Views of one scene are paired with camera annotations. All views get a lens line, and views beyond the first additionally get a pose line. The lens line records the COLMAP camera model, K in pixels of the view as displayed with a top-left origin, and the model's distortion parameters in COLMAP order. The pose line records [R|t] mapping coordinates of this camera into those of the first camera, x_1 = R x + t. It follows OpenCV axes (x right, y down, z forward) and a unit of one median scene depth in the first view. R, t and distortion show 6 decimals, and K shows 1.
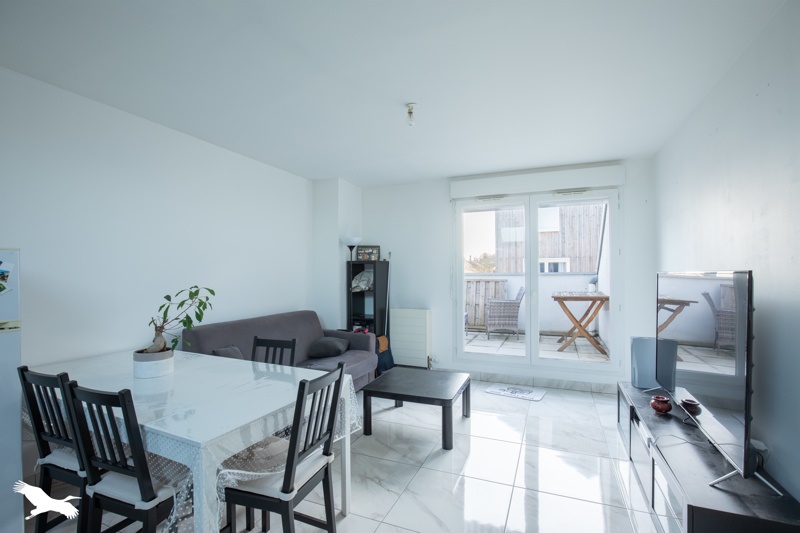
lens RADIAL K [[367.4, 0, 396.4], [0, 367.4, 267.0], [0, 0, 1]] dist [-0.022379, -0.000082]
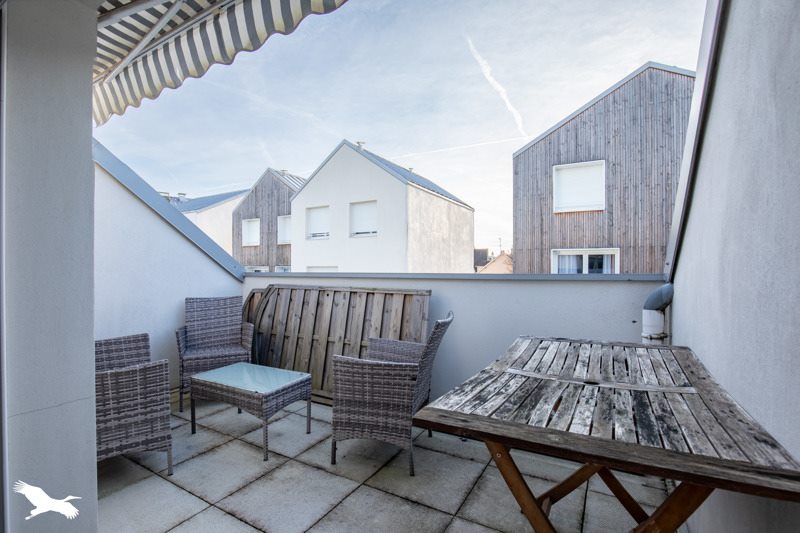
lens RADIAL K [[367.4, 0, 403.2], [0, 367.4, 268.5], [0, 0, 1]] dist [-0.022379, -0.000082]
pose [[0.993759, 0.004903, -0.111441, 0.145632], [-0.002706, 0.999799, 0.019857, 0.001257], [0.111516, -0.019432, 0.993573, 0.271861]]
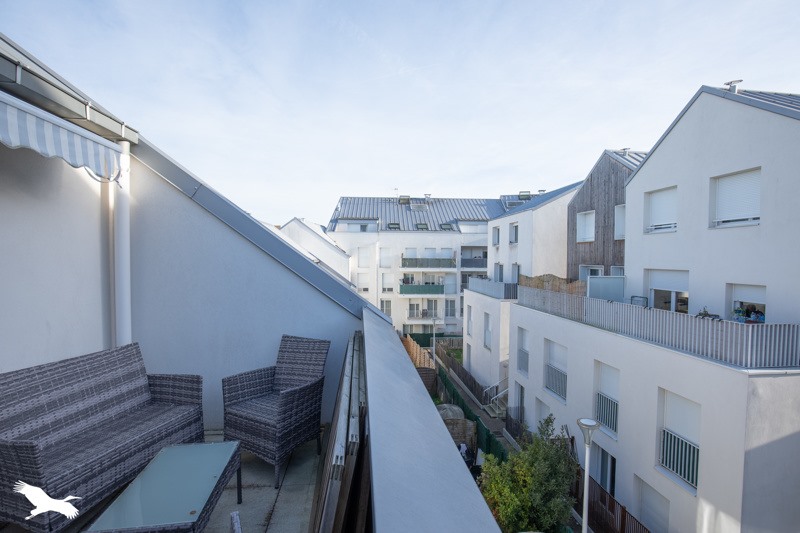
lens RADIAL K [[367.4, 0, 399.4], [0, 367.4, 264.6], [0, 0, 1]] dist [-0.022379, -0.000082]
pose [[0.485713, 0.028210, -0.873663, 0.155481], [0.002660, 0.999427, 0.033749, -0.003090], [0.874114, -0.018716, 0.485360, 0.302430]]
